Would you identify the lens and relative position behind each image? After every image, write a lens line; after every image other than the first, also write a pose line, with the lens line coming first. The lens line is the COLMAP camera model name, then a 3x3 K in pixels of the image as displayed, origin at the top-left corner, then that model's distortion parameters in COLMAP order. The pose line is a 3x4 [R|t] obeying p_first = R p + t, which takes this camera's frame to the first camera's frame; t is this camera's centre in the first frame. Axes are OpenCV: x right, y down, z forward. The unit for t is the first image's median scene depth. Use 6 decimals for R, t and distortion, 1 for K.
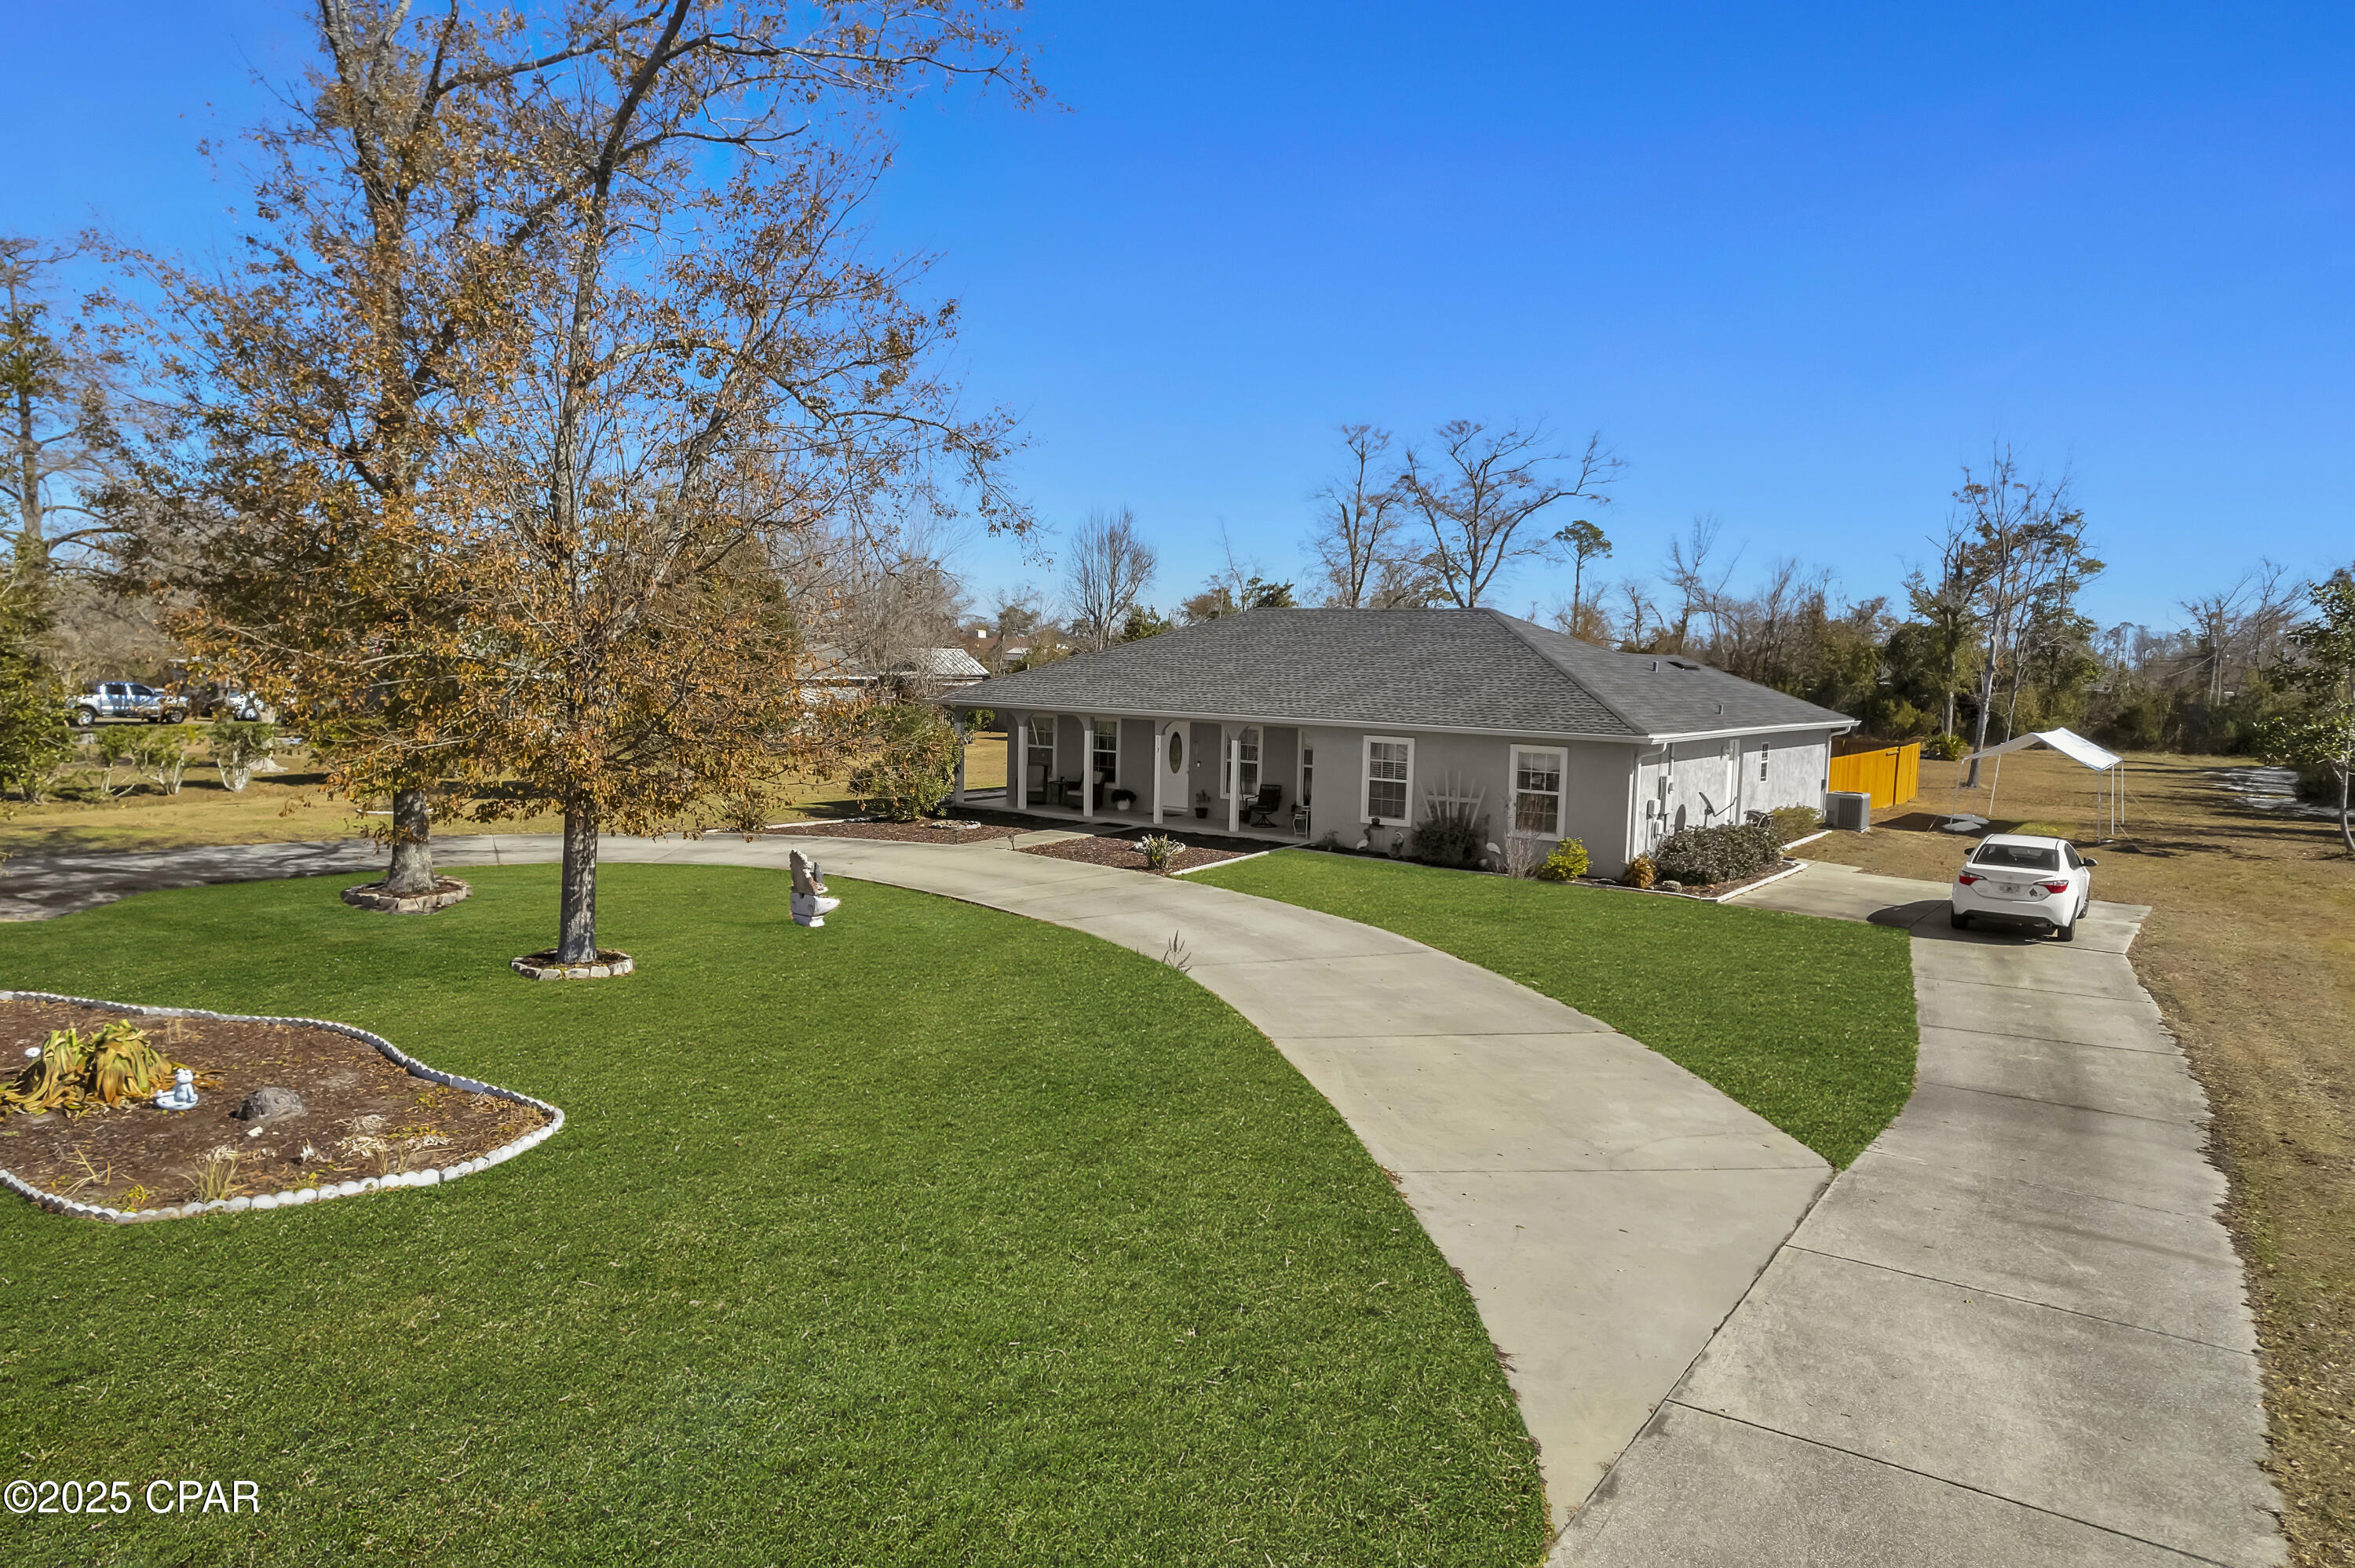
lens RADIAL K [[1525.8, 0, 1180.1], [0, 1525.8, 792.7], [0, 0, 1]] dist [-0.040073, 0.005870]
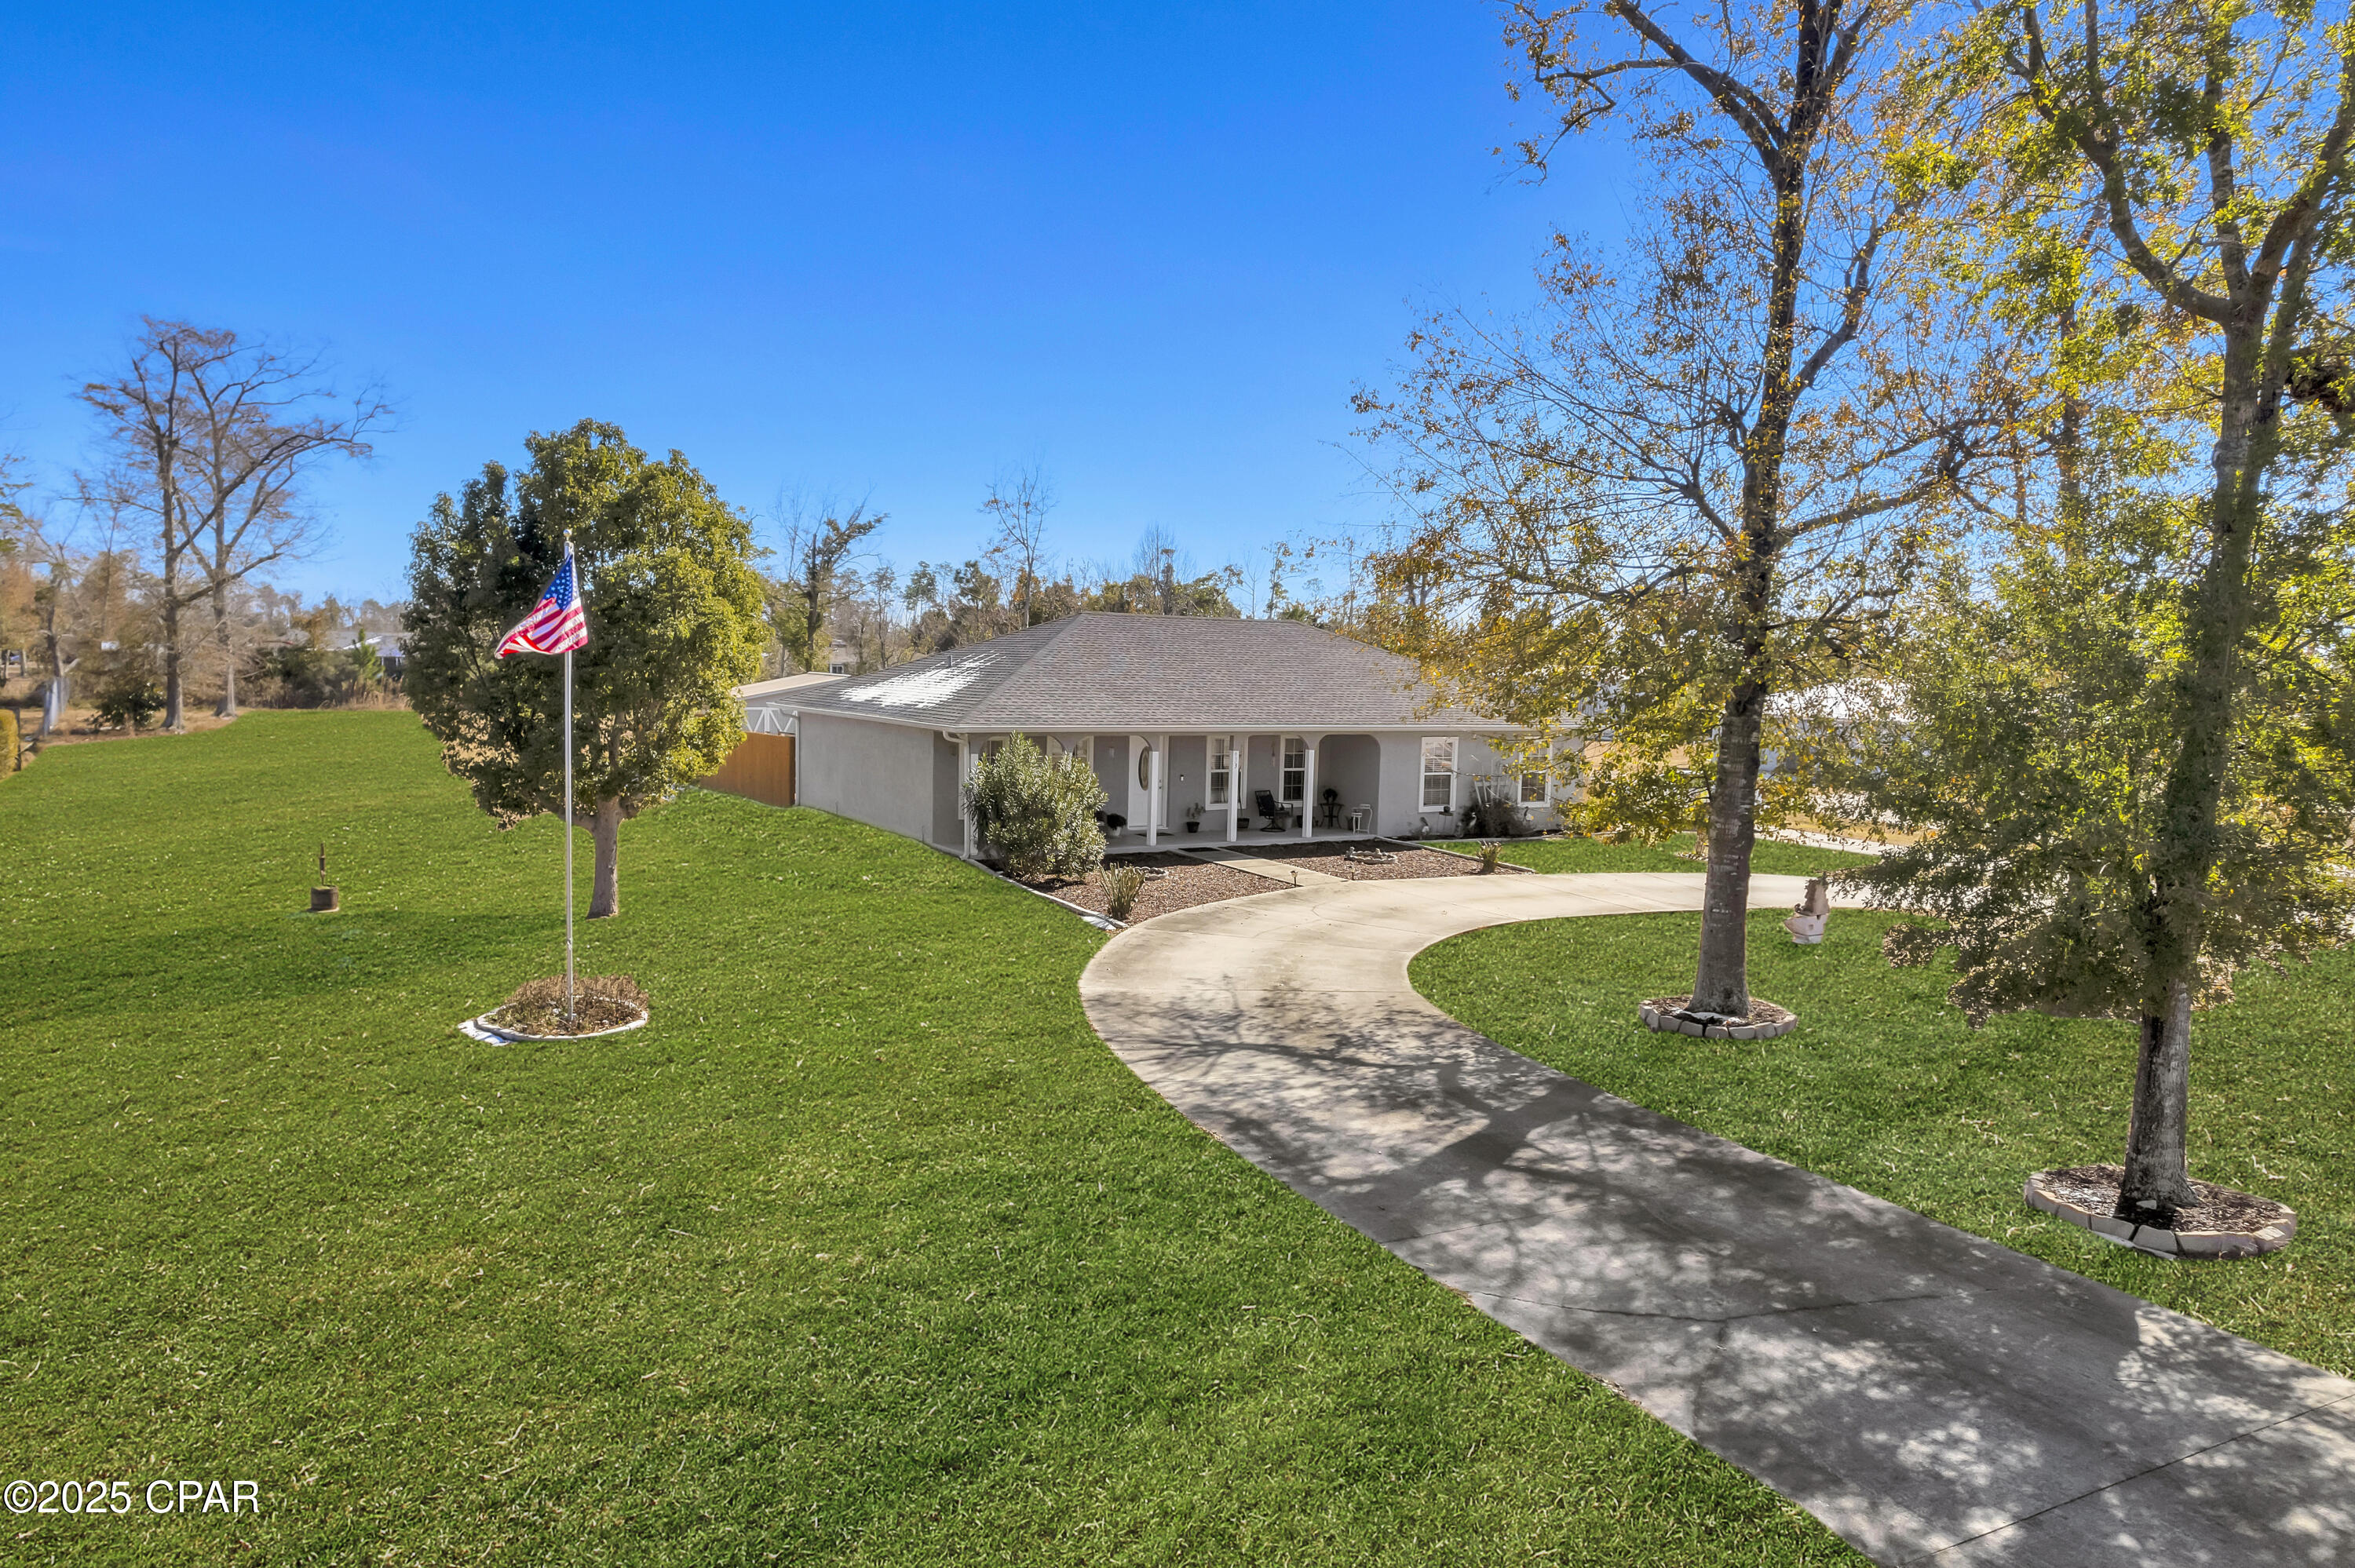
lens RADIAL K [[1525.8, 0, 1180.1], [0, 1525.8, 792.7], [0, 0, 1]] dist [-0.040073, 0.005870]
pose [[0.375206, -0.094295, 0.922133, -1.116637], [0.064894, 0.995044, 0.075346, -0.103879], [-0.924667, 0.031570, 0.379466, 0.790786]]
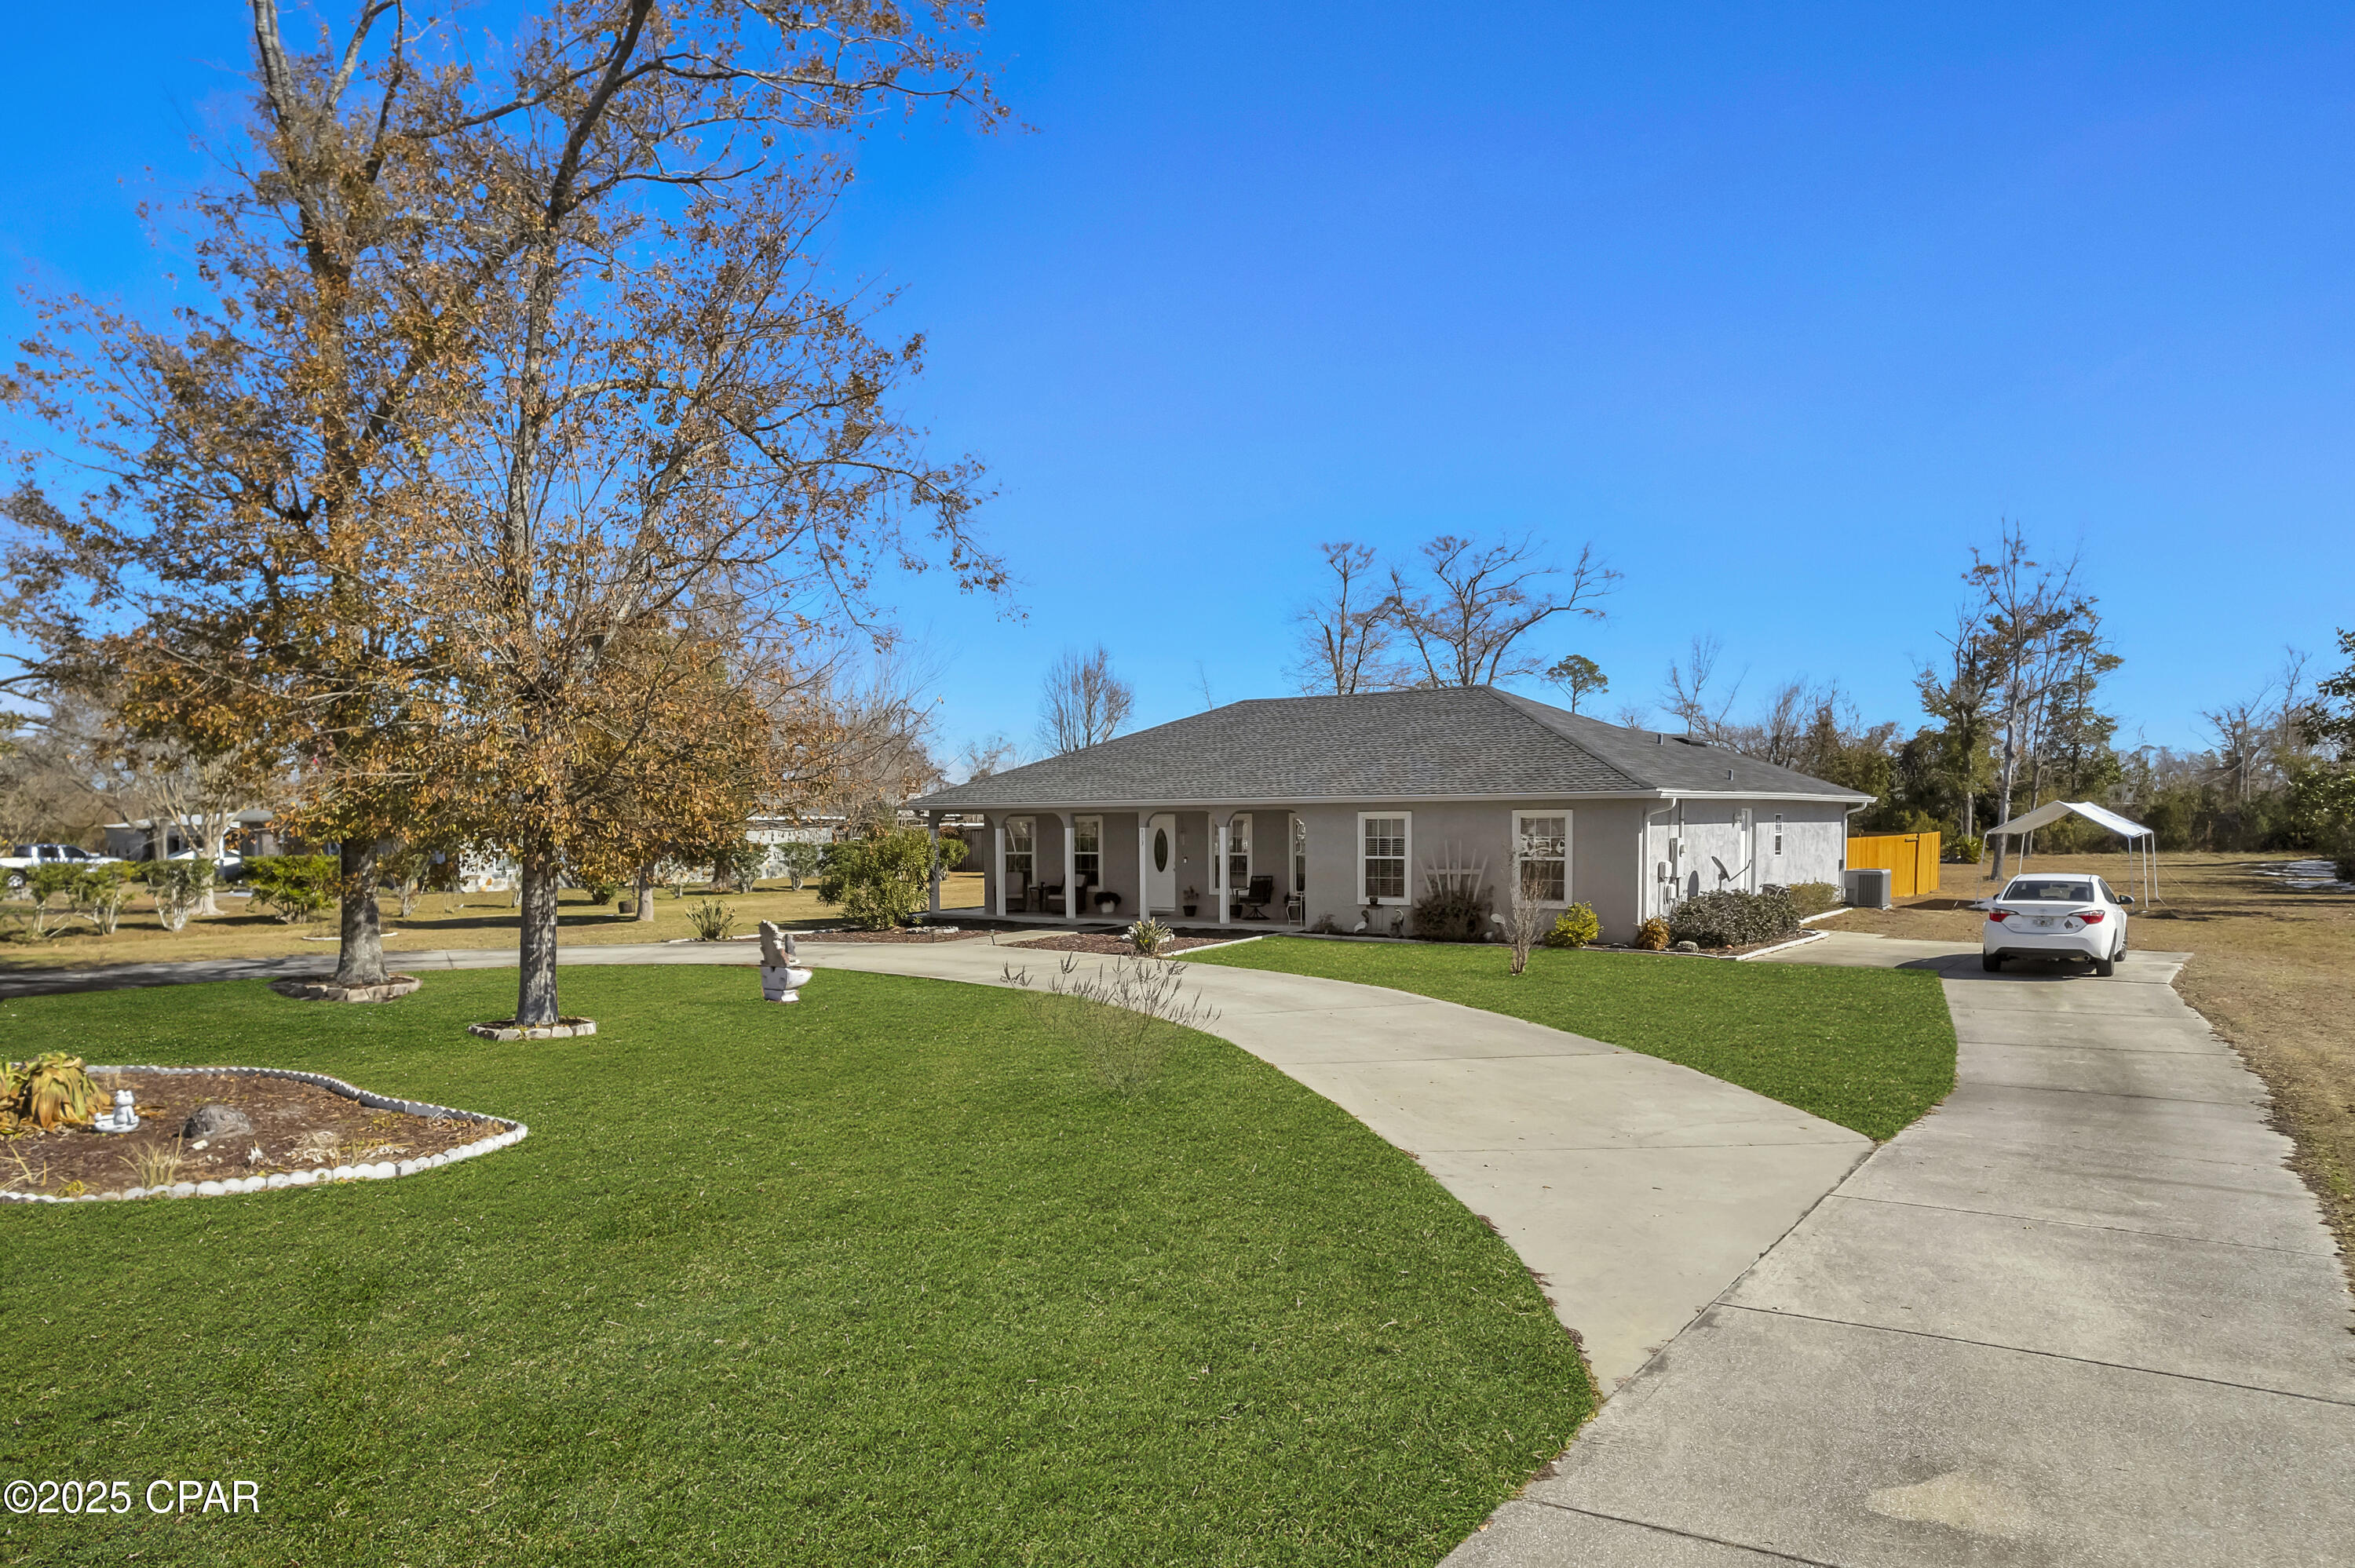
lens RADIAL K [[1596.2, 0, 1167.8], [0, 1596.2, 929.8], [0, 0, 1]] dist [-0.035088, -0.002939]
pose [[0.999354, -0.035911, 0.001444, -0.002622], [0.035934, 0.999117, -0.021778, 0.057957], [-0.000661, 0.021816, 0.999762, 0.004652]]
